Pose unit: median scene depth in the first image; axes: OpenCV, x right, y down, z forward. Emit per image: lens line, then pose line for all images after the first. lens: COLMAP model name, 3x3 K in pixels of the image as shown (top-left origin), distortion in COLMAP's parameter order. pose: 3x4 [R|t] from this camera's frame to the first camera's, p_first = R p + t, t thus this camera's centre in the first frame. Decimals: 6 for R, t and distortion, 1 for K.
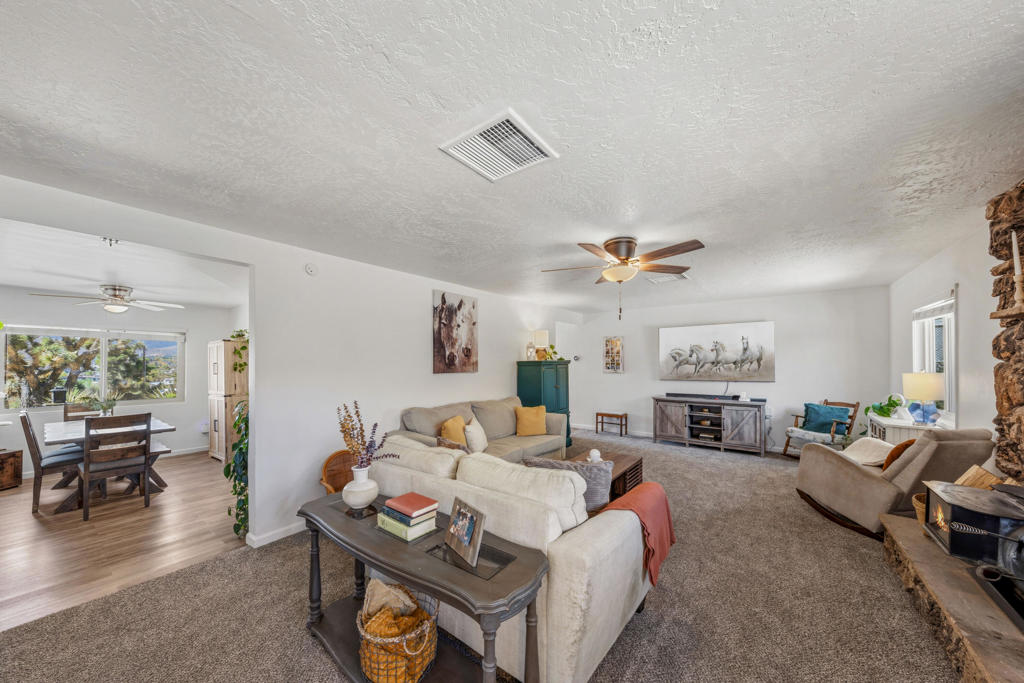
lens RADIAL K [[358.9, 0, 526.6], [0, 358.9, 361.5], [0, 0, 1]] dist [0.002874, -0.000139]
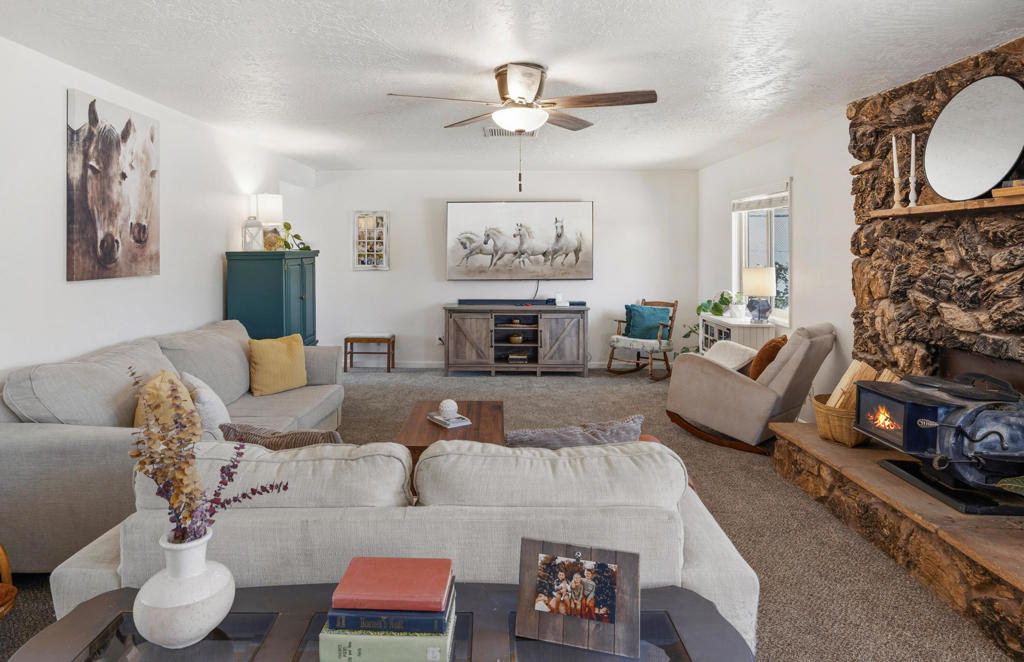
lens RADIAL K [[571.1, 0, 492.1], [0, 571.1, 246.9], [0, 0, 1]] dist [-0.003352, 0.001247]
pose [[0.812015, 0.007170, 0.583592, -0.230497], [-0.006204, 0.999974, -0.003653, -0.008113], [-0.583603, -0.000654, 0.812039, 0.125908]]
